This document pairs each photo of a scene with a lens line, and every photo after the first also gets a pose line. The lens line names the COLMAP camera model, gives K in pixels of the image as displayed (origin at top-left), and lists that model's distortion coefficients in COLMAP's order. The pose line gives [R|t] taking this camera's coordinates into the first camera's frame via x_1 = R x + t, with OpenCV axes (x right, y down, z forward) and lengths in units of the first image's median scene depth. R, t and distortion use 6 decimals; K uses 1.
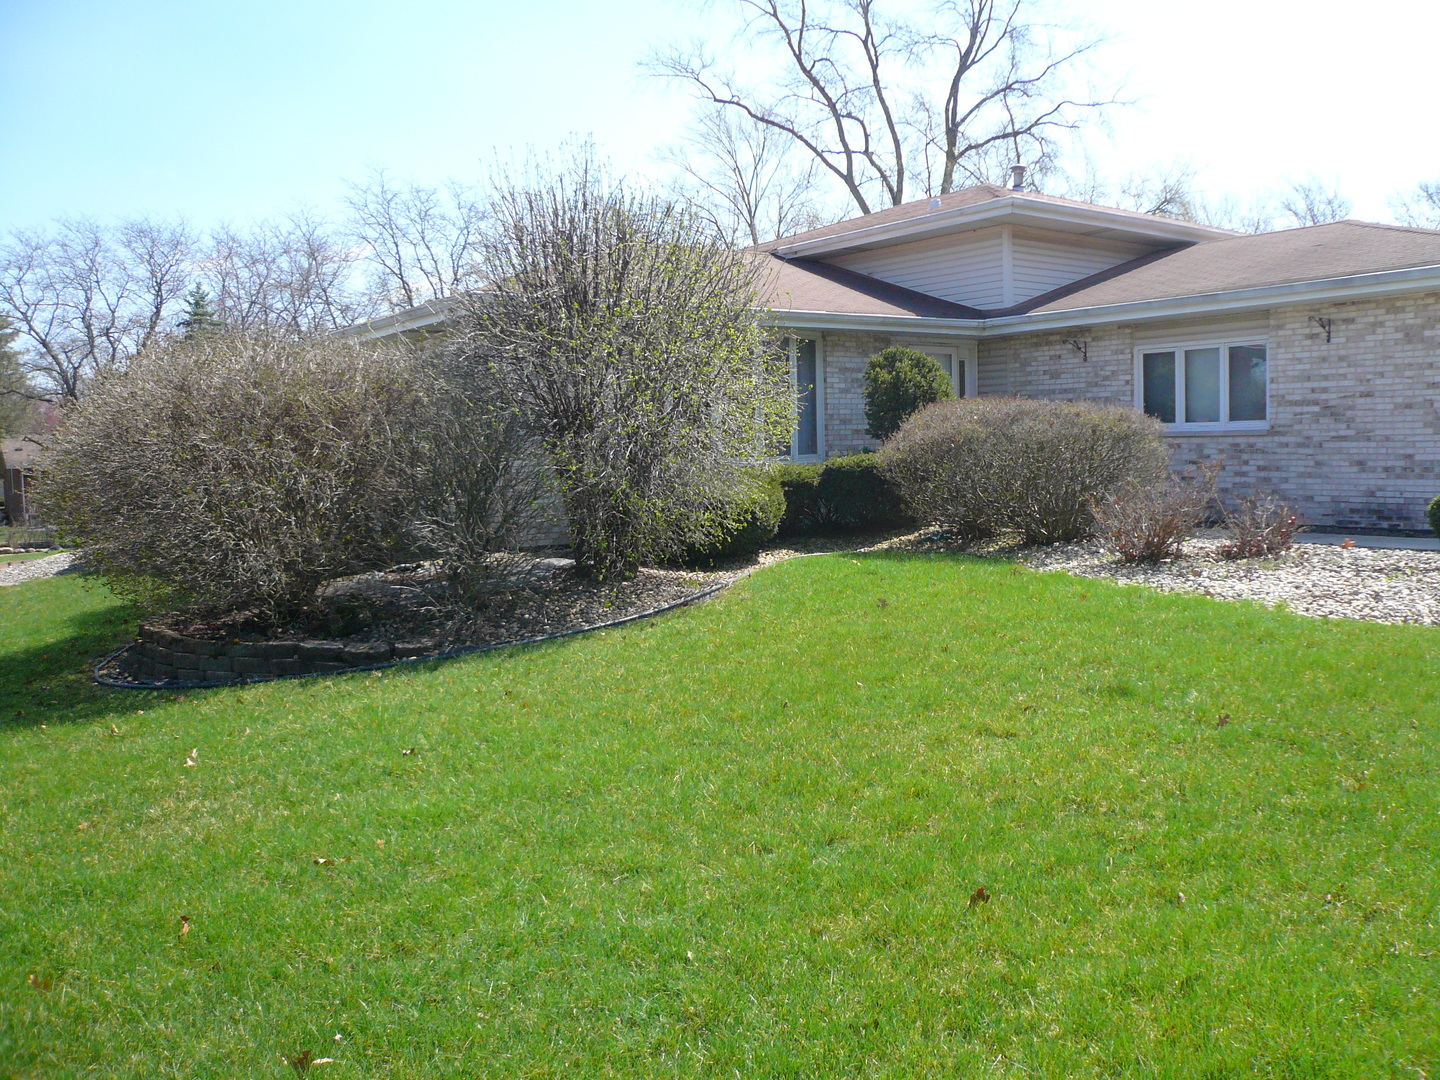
lens RADIAL K [[1163.1, 0, 757.0], [0, 1163.1, 513.0], [0, 0, 1]] dist [-0.139061, 0.150653]
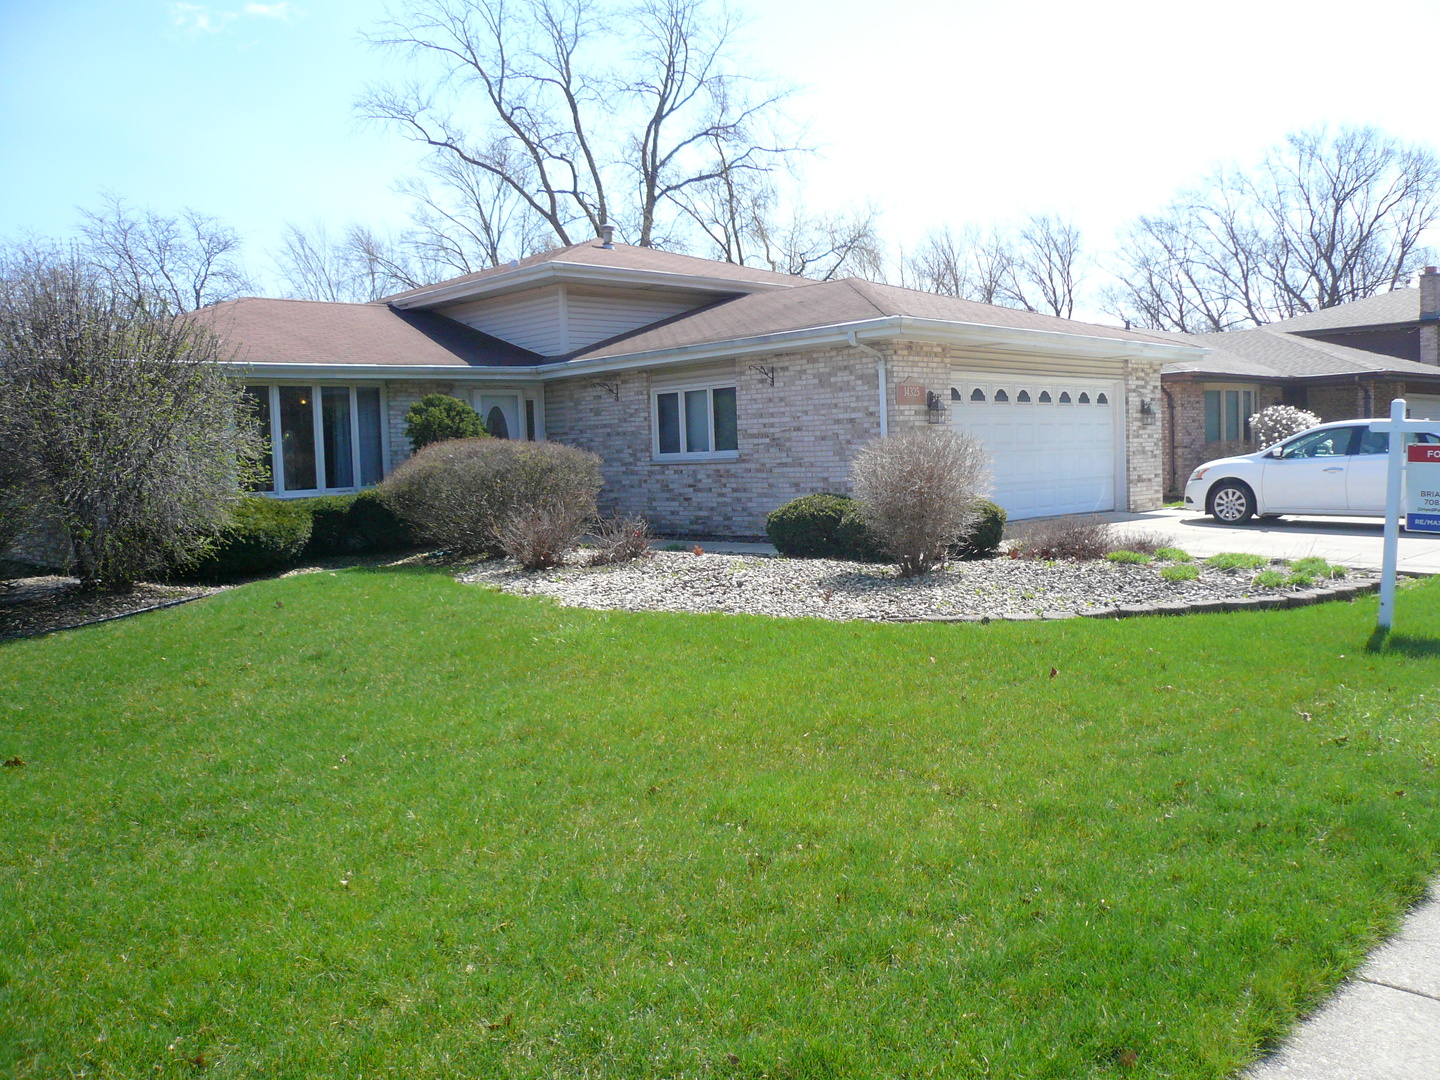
lens RADIAL K [[1171.0, 0, 774.5], [0, 1171.0, 539.0], [0, 0, 1]] dist [-0.117134, 0.102850]
pose [[0.989811, -0.024132, 0.140325, 0.299856], [0.022850, 0.999681, 0.010741, 0.000359], [-0.140540, -0.007425, 0.990047, -0.227665]]
